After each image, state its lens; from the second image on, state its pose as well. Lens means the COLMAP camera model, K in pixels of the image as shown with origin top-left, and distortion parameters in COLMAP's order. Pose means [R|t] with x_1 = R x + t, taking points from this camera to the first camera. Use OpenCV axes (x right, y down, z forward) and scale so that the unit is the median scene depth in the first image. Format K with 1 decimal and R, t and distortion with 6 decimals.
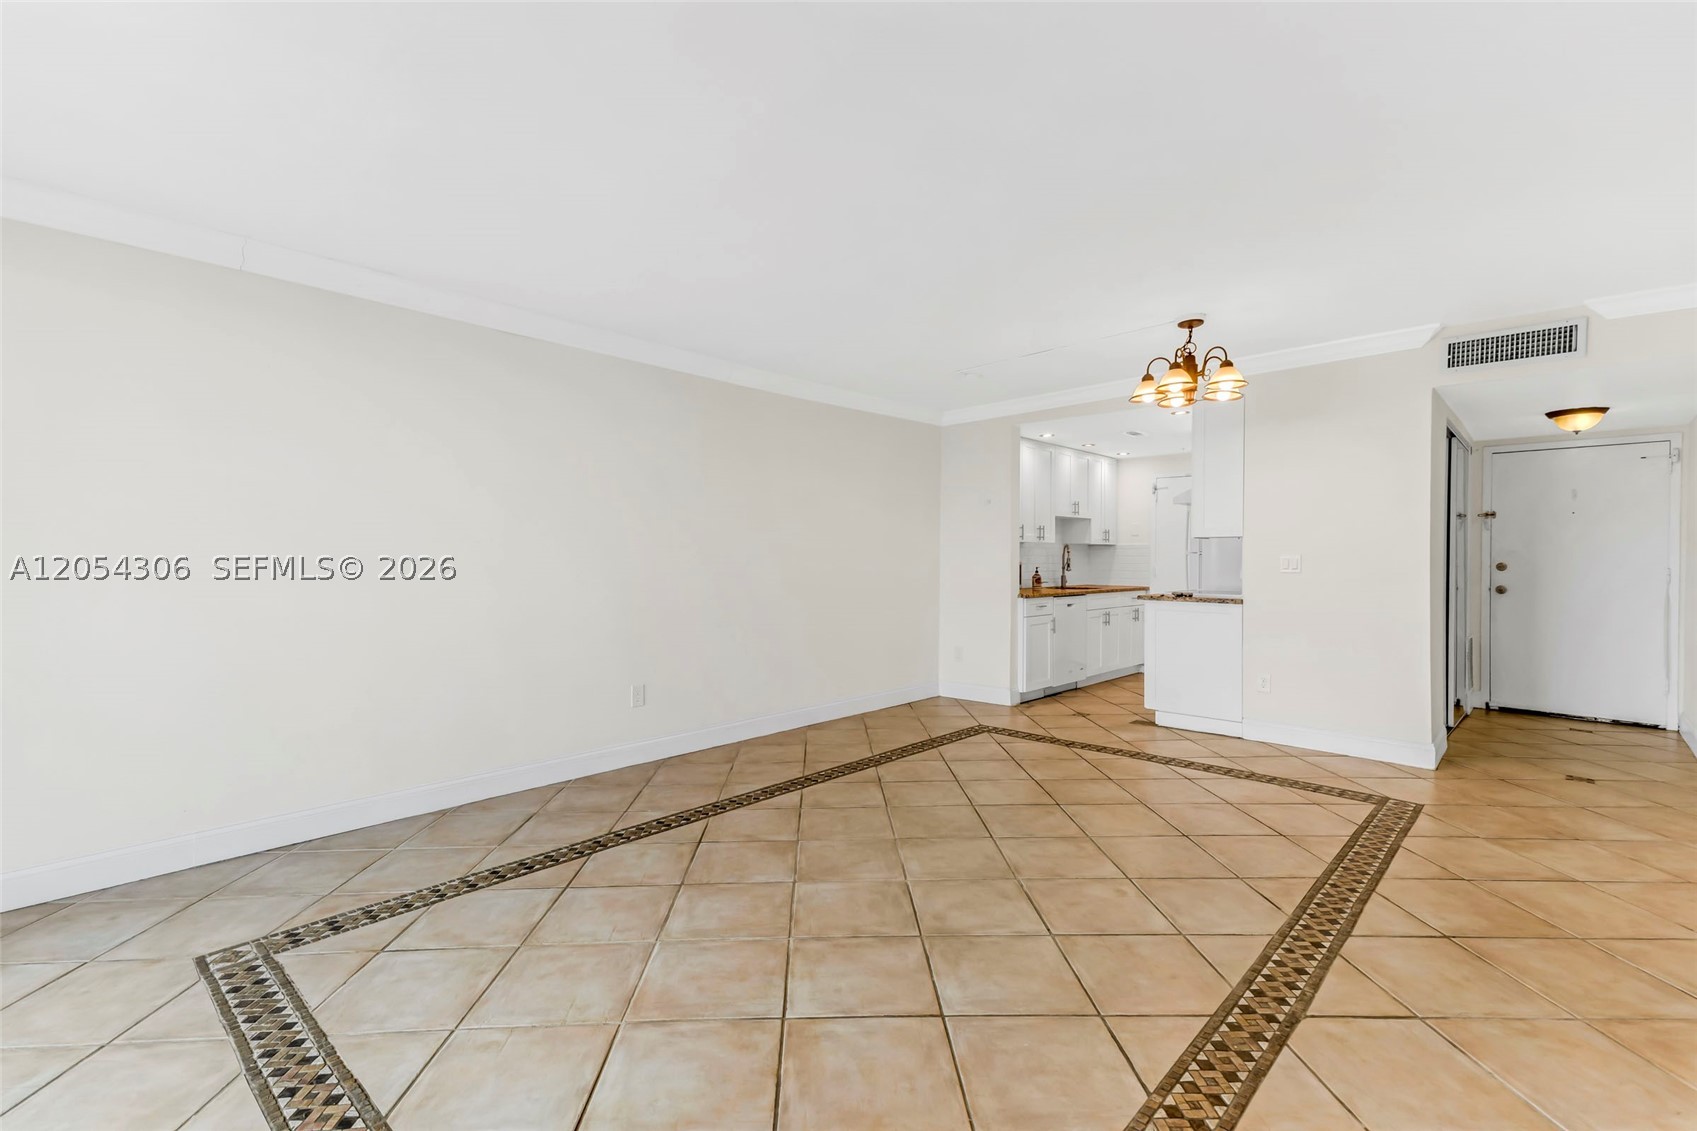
lens RADIAL K [[759.1, 0, 844.1], [0, 759.1, 555.0], [0, 0, 1]] dist [0.037276, -0.003210]
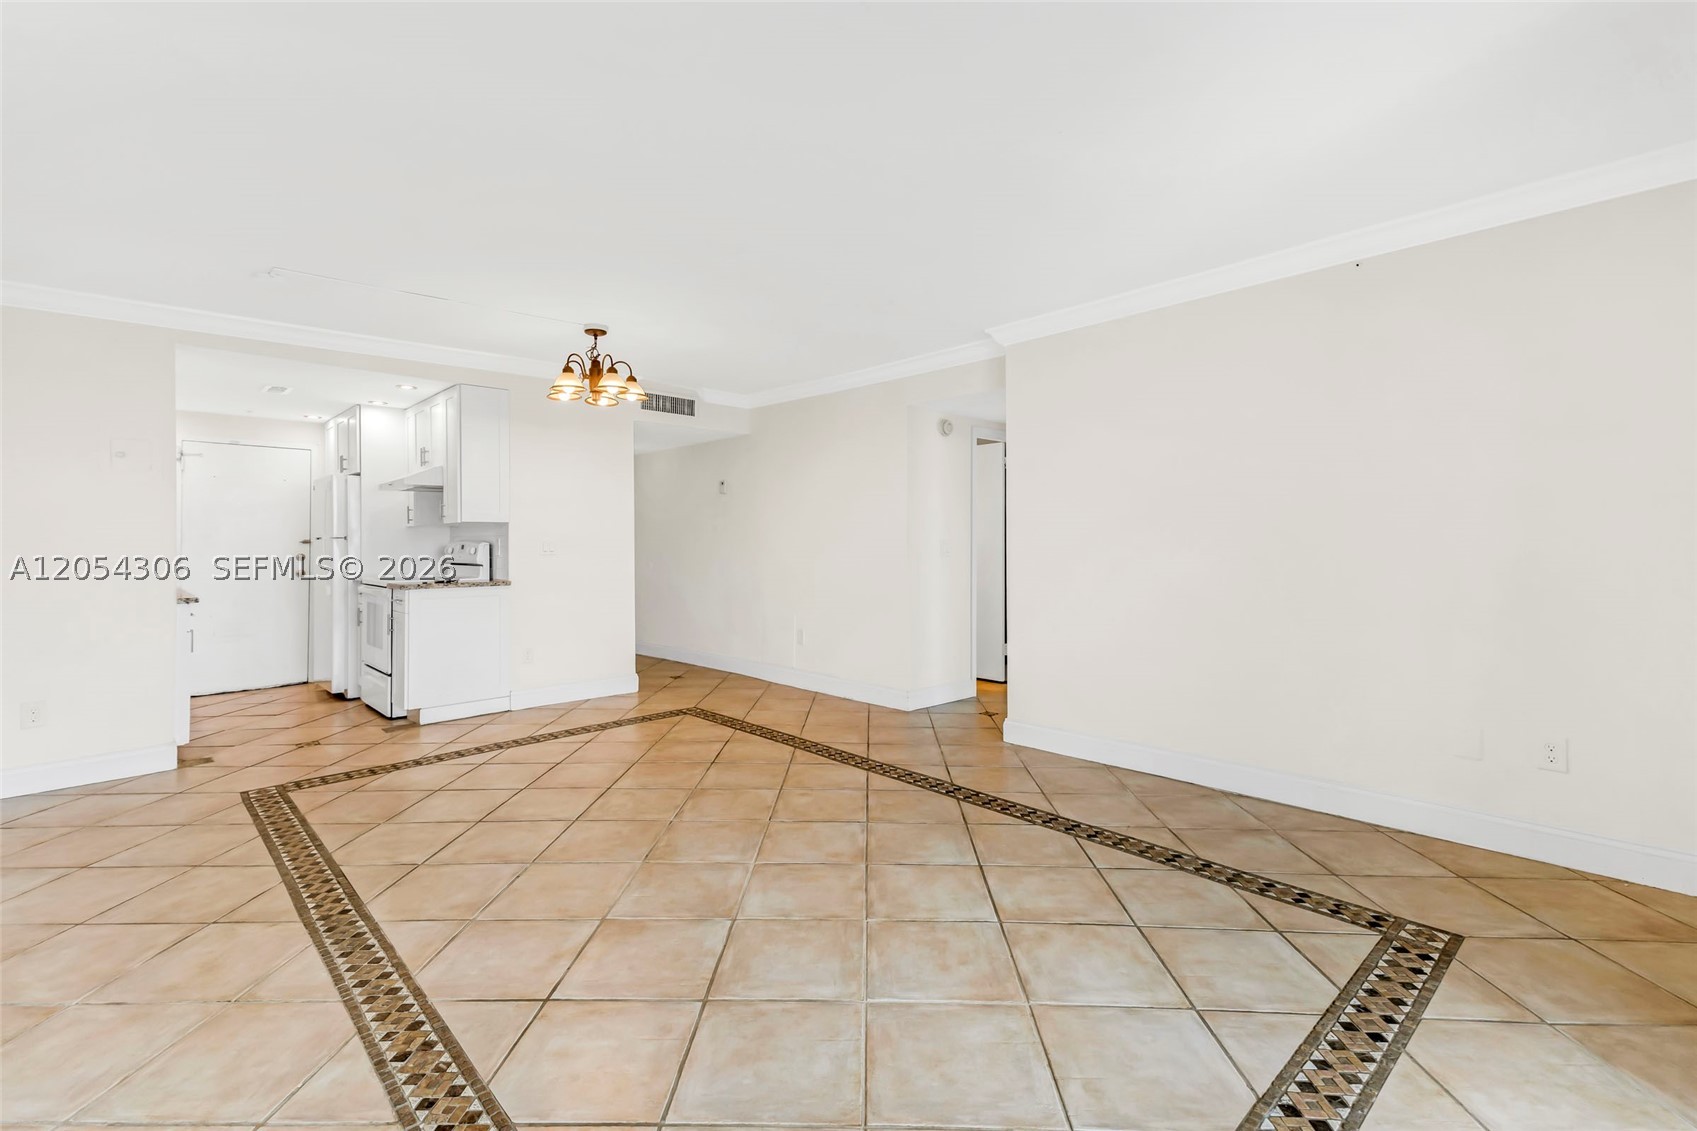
lens RADIAL K [[759.1, 0, 839.3], [0, 759.1, 534.7], [0, 0, 1]] dist [0.037276, -0.003210]
pose [[0.073947, 0.006944, 0.997238, -0.394604], [0.003528, 0.999968, -0.007225, 0.001657], [-0.997256, 0.004052, 0.073920, 0.352763]]
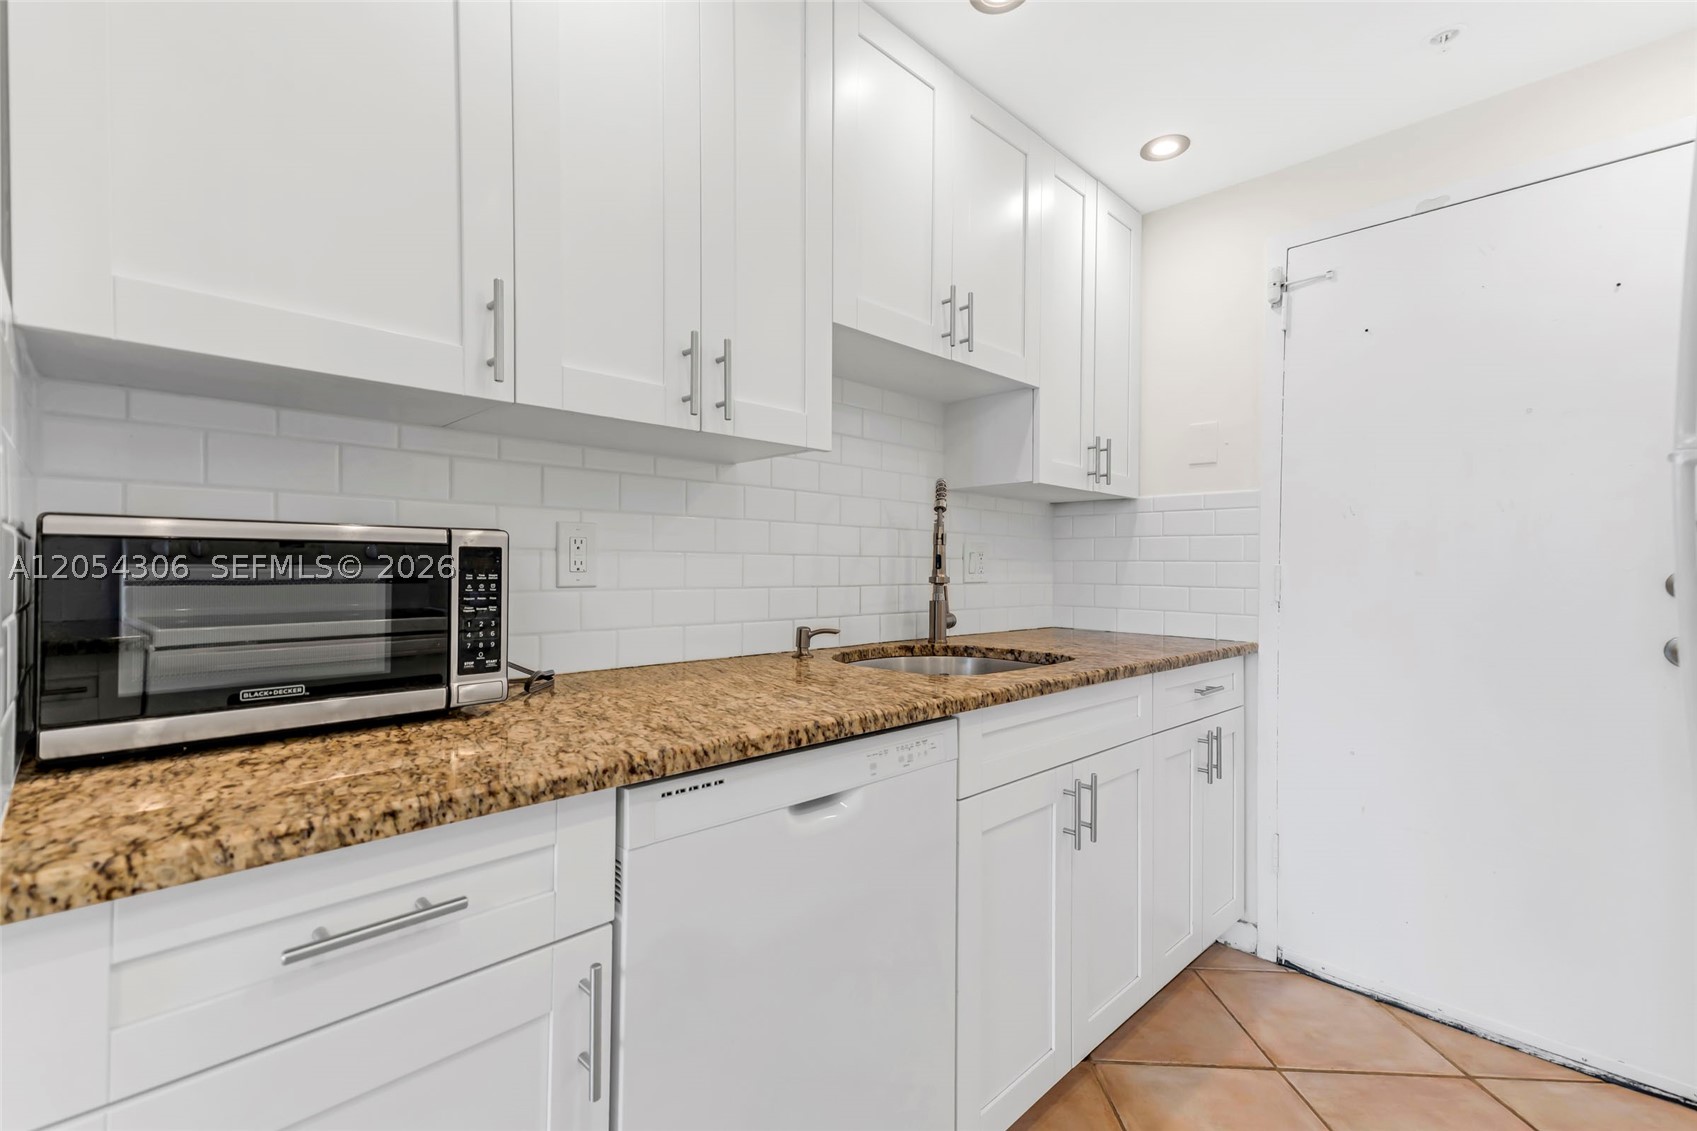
lens RADIAL K [[759.1, 0, 831.5], [0, 759.1, 566.1], [0, 0, 1]] dist [0.037276, -0.003210]
pose [[0.998626, 0.004612, -0.052207, 0.319662], [-0.004500, 0.999987, 0.002262, 0.017042], [0.052217, -0.002024, 0.998634, 0.877647]]
